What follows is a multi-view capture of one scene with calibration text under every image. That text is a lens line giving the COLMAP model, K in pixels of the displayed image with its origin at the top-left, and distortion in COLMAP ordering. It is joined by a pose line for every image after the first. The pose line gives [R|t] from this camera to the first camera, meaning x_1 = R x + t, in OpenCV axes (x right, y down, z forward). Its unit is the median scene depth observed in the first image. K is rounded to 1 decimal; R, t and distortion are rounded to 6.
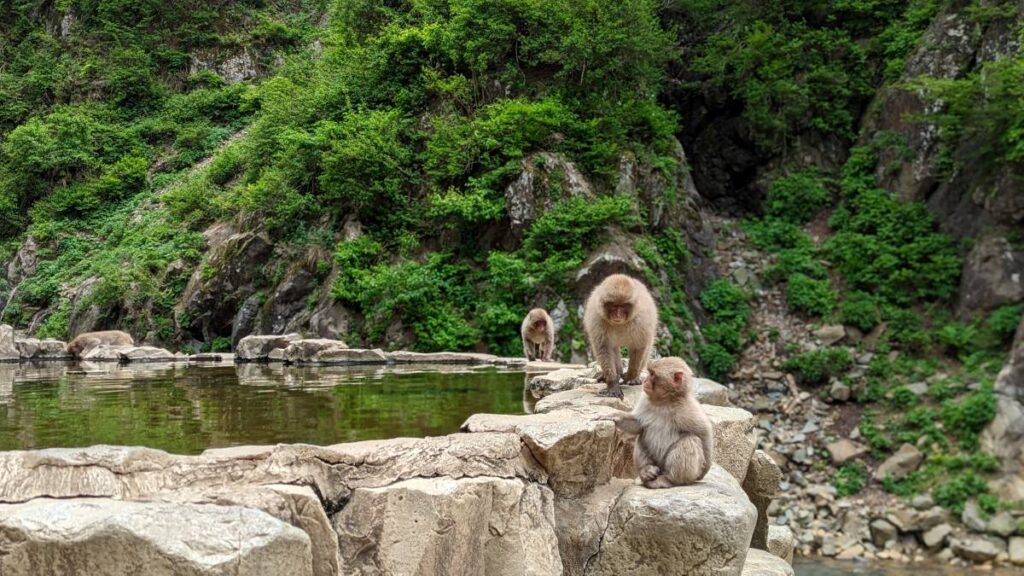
lens RADIAL K [[1100.3, 0, 512.0], [0, 1100.3, 288.0], [0, 0, 1]] dist [0.132618, -0.260044]
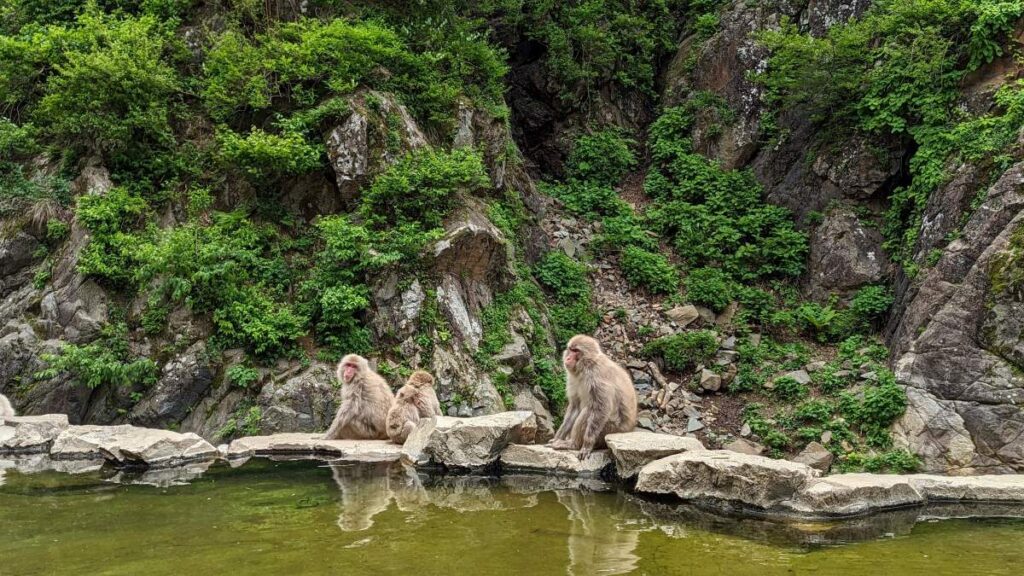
lens RADIAL K [[1100.3, 0, 512.0], [0, 1100.3, 288.0], [0, 0, 1]] dist [0.132618, -0.260044]
pose [[0.929425, -0.002965, 0.368999, -0.174096], [-0.014547, 0.998896, 0.044667, -0.018418], [-0.368724, -0.046883, 0.928356, 0.220729]]
